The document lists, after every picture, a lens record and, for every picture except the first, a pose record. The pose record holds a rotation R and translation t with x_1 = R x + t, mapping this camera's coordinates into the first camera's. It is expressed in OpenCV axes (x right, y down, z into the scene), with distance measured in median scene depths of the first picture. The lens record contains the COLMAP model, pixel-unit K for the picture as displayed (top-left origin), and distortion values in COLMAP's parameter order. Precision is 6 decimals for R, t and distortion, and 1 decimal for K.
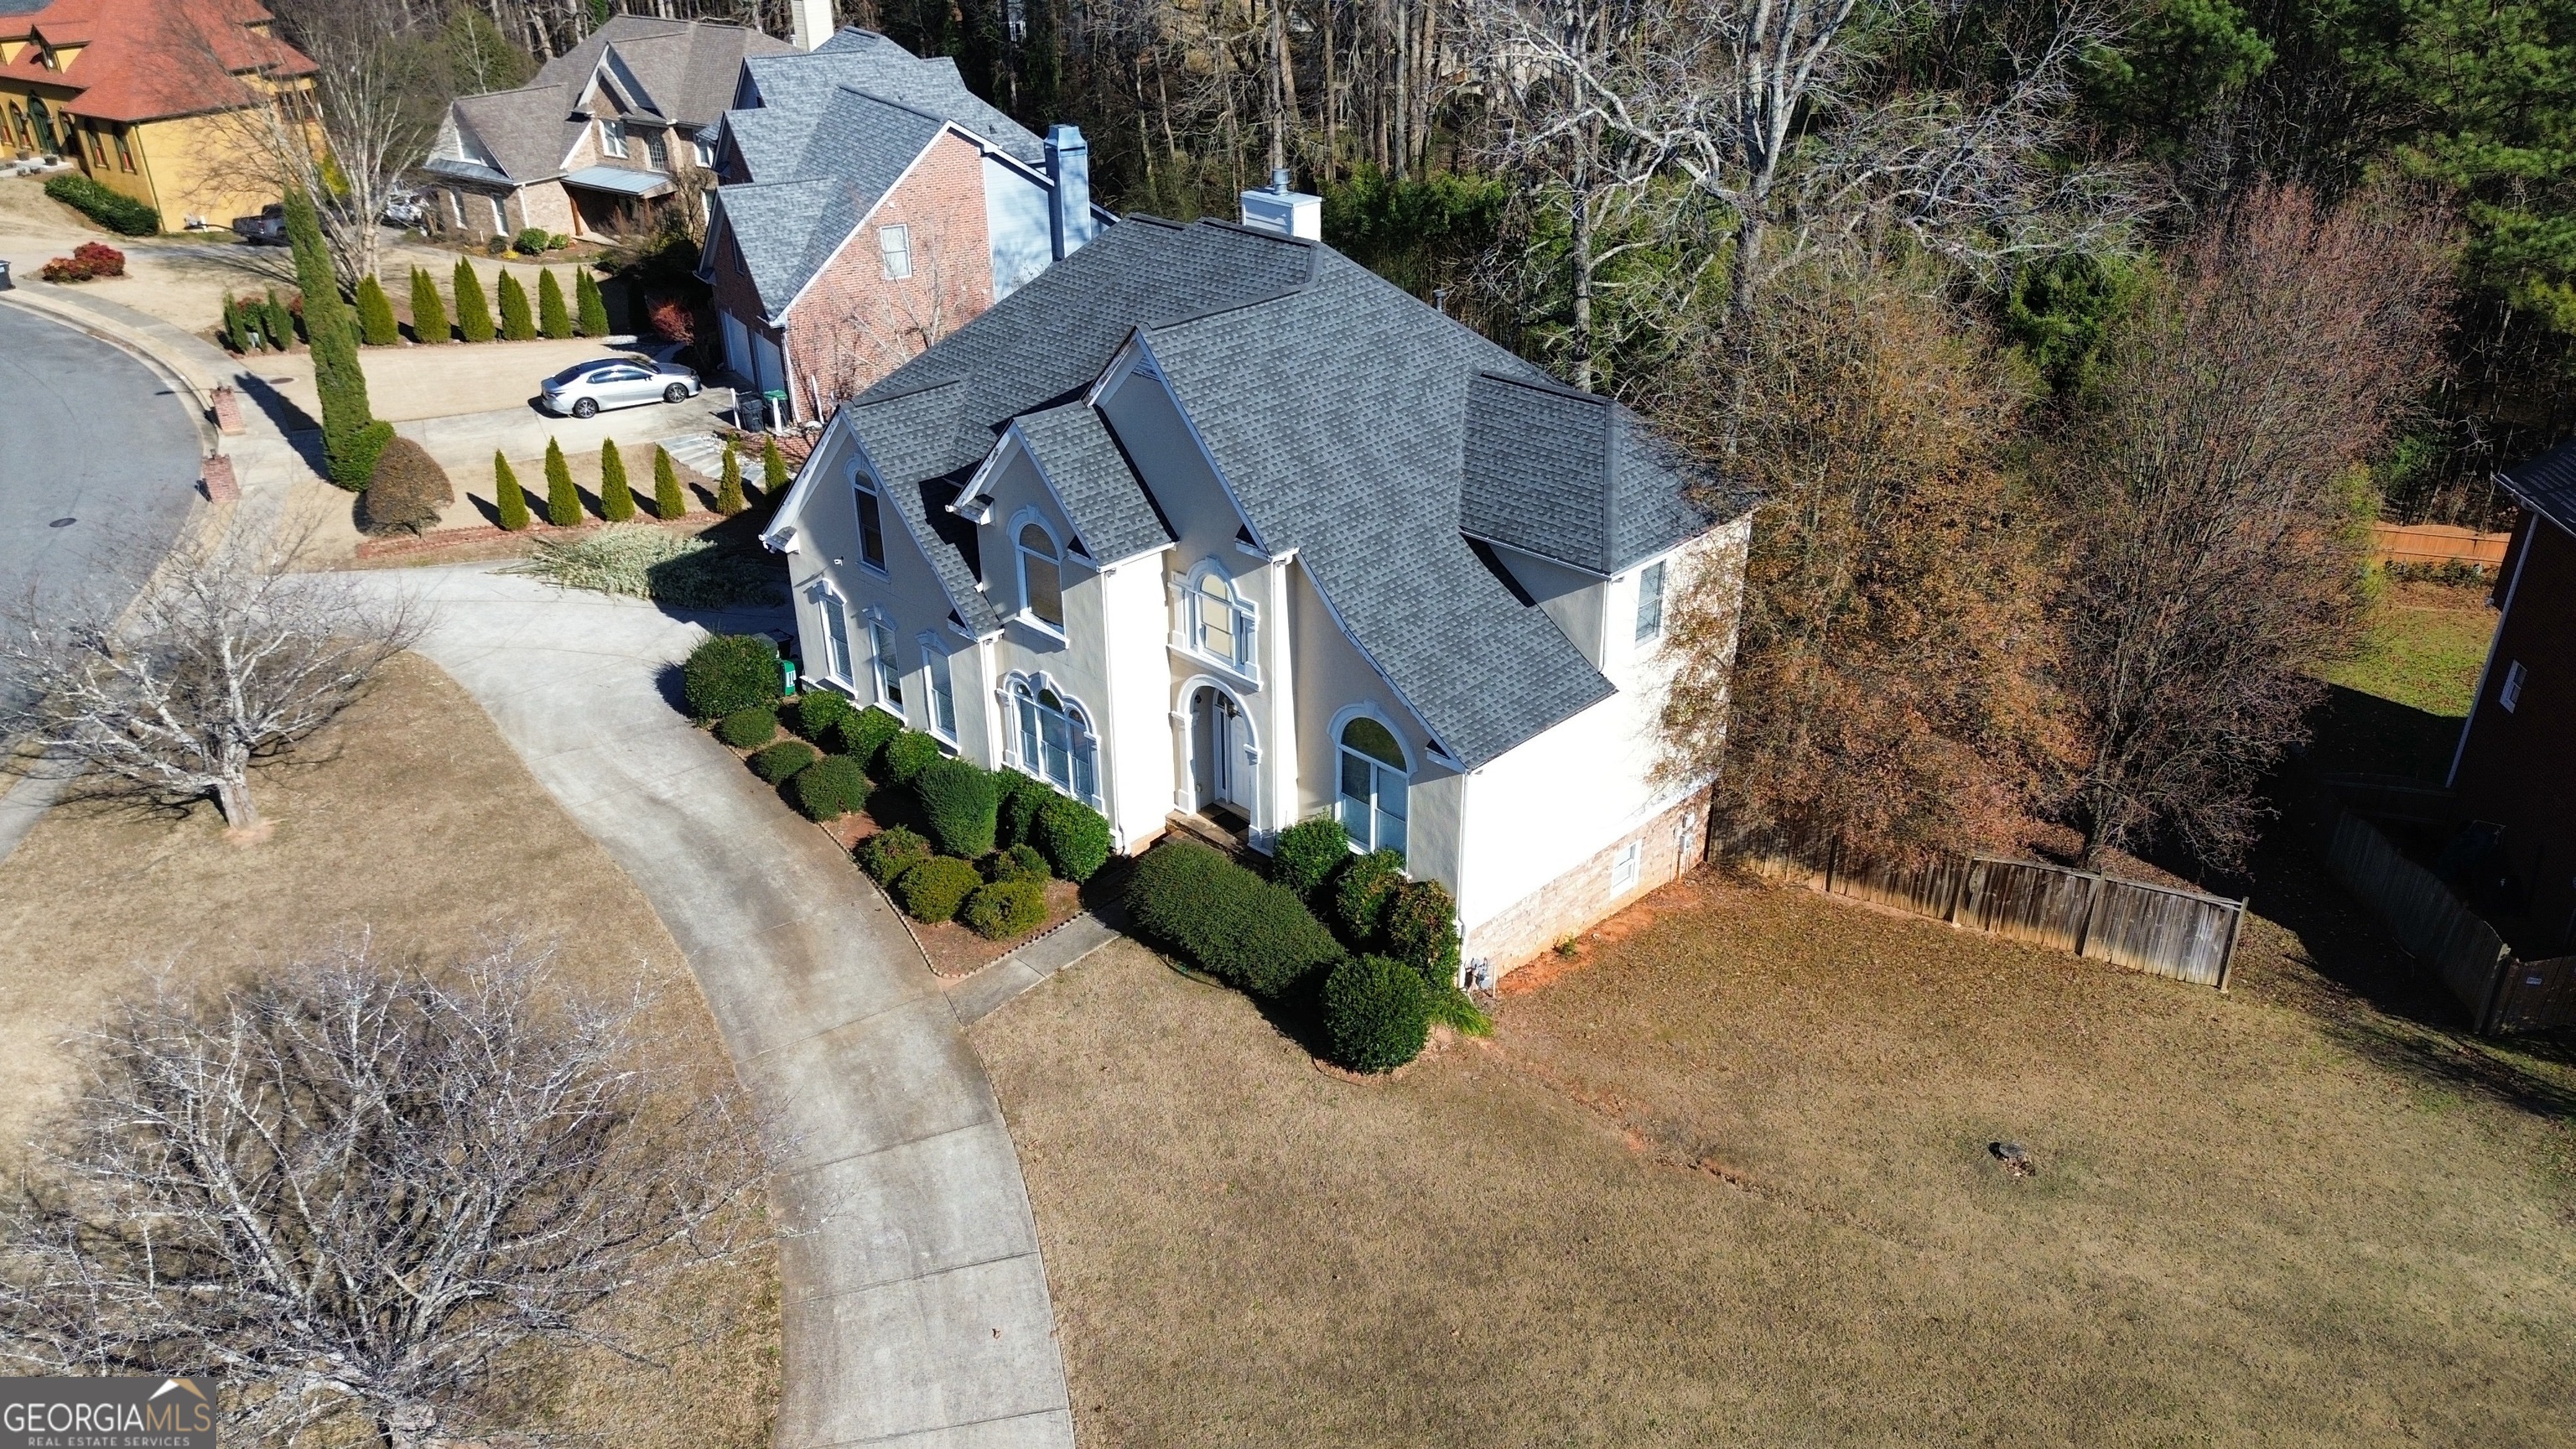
lens RADIAL K [[1800.0, 0, 1288.0], [0, 1800.0, 724.5], [0, 0, 1]] dist [0.111815, -0.138862]
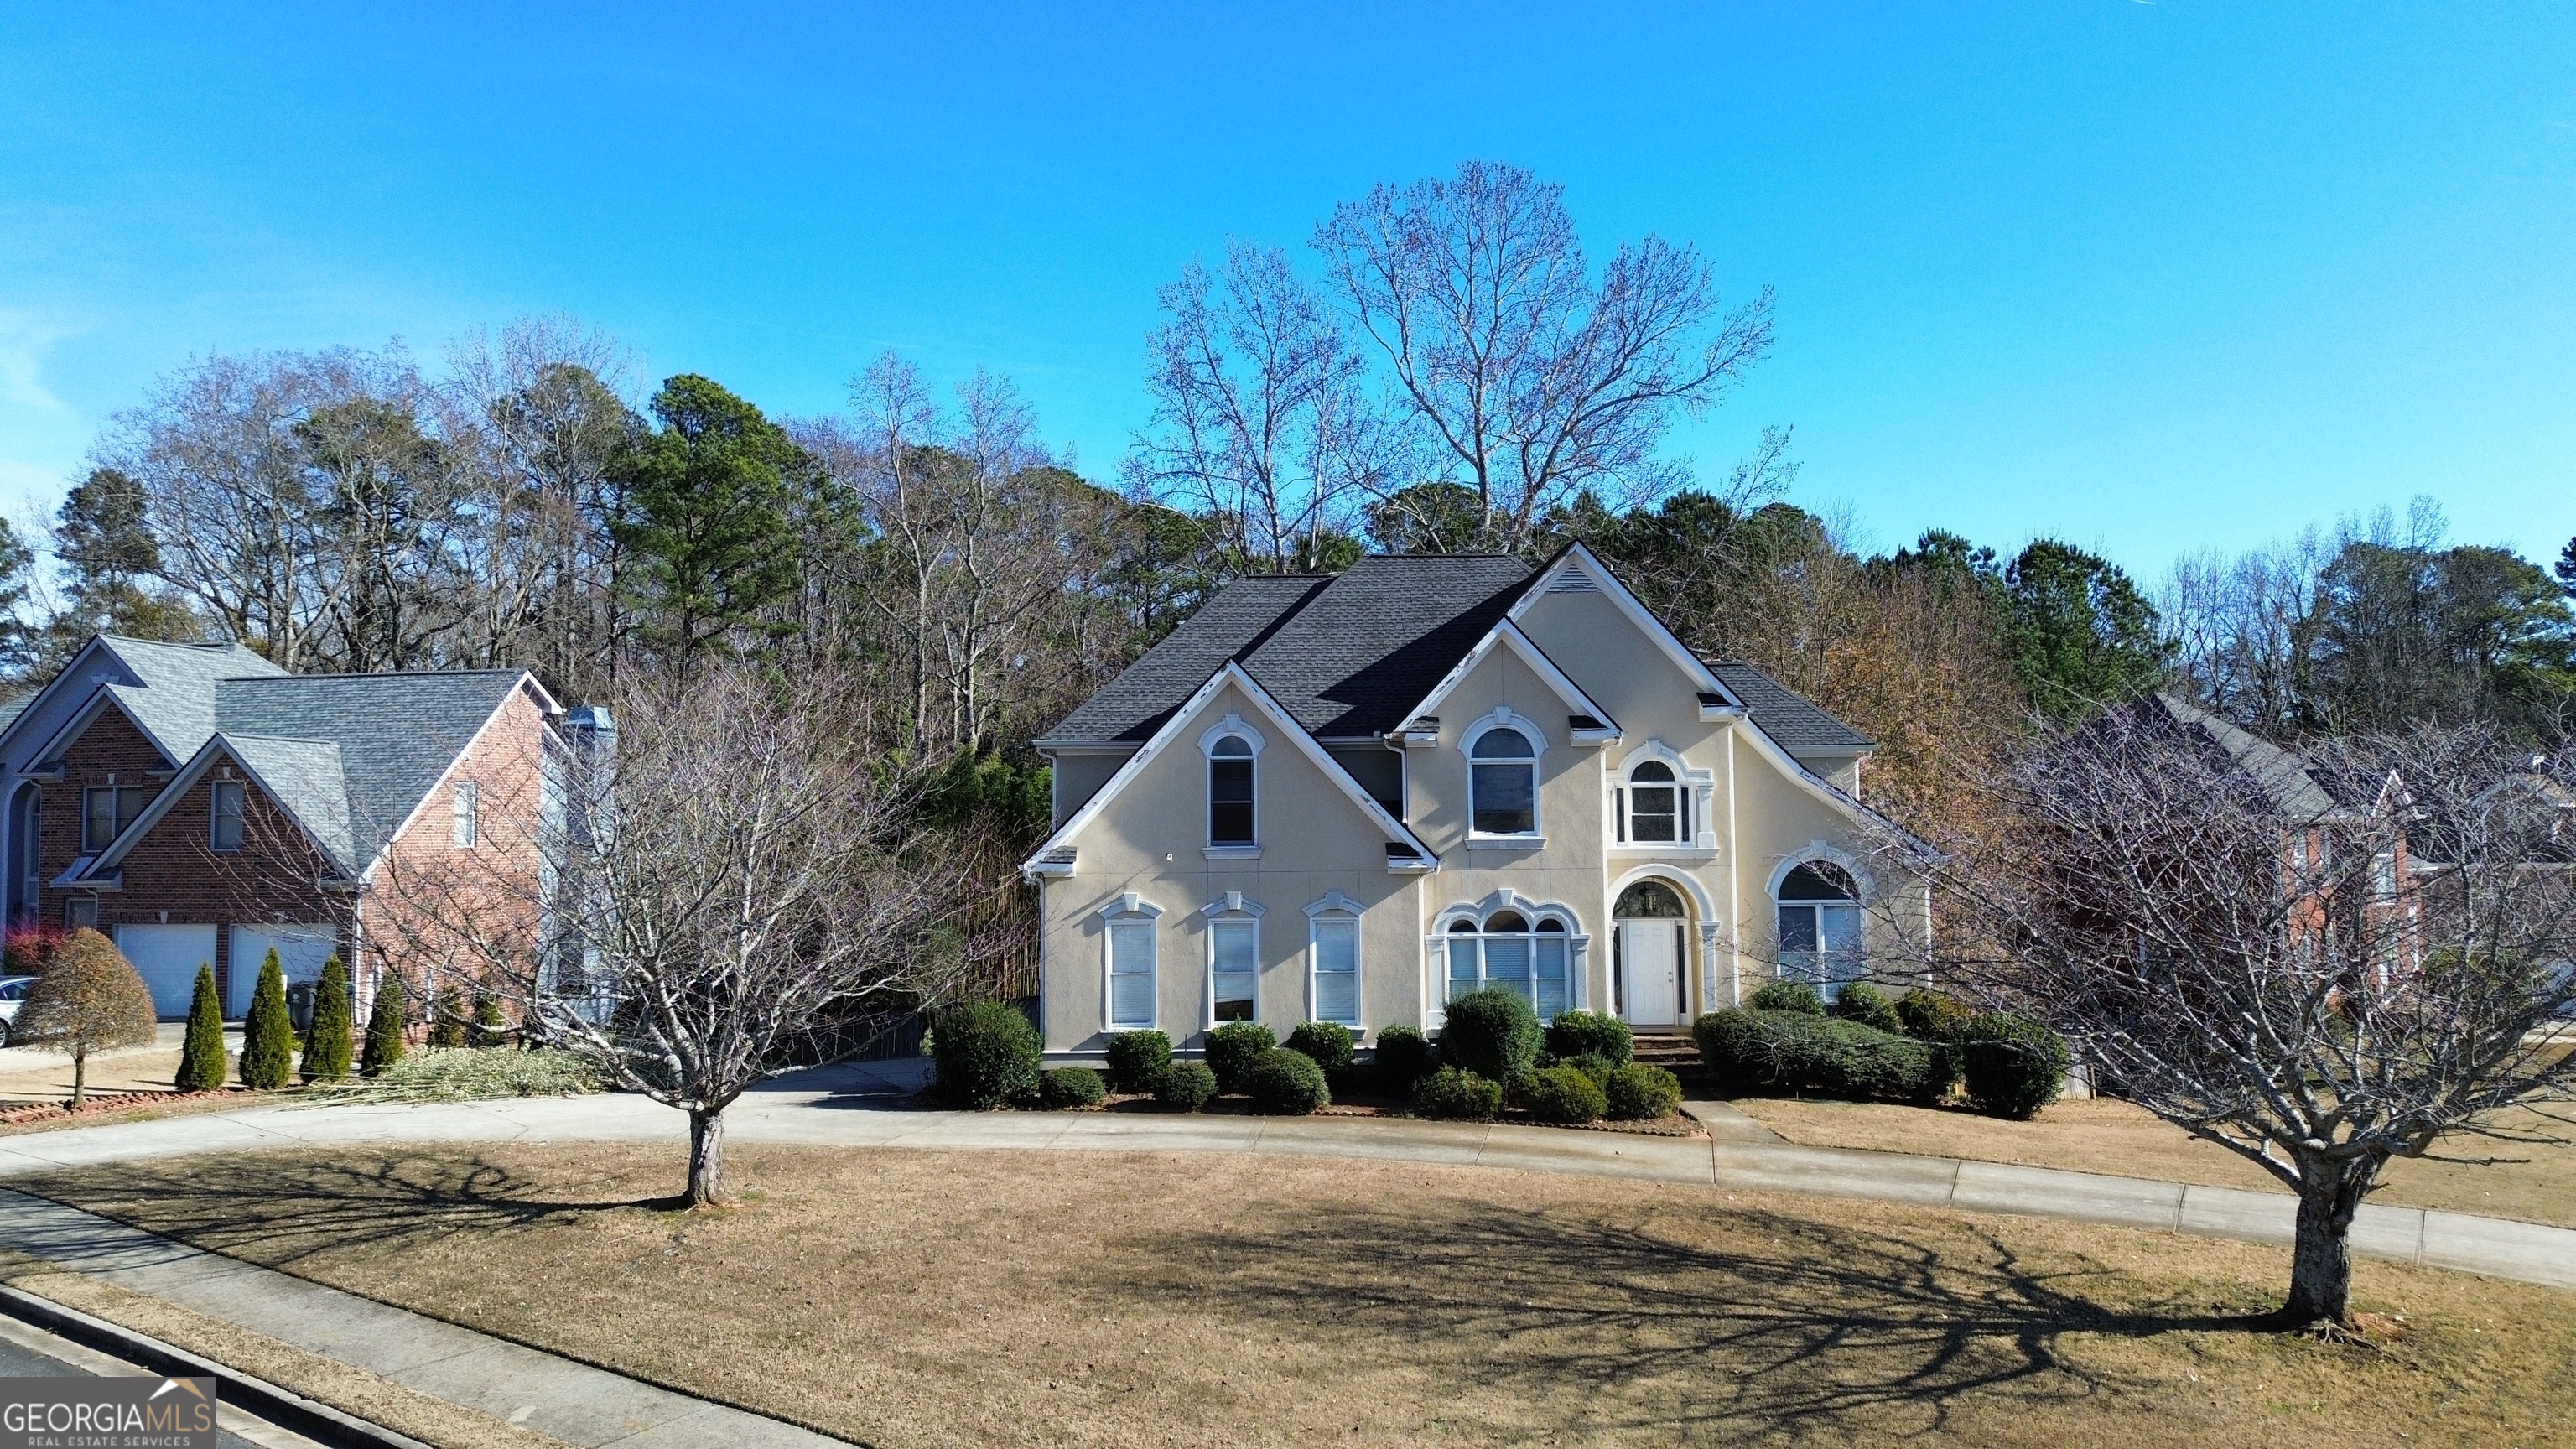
lens RADIAL K [[1800.0, 0, 1288.0], [0, 1800.0, 724.5], [0, 0, 1]] dist [0.111815, -0.138862]
pose [[0.693882, 0.042813, 0.718815, -0.870375], [0.335284, 0.864213, -0.375128, 0.207860], [-0.637269, 0.501301, 0.585308, 0.445555]]
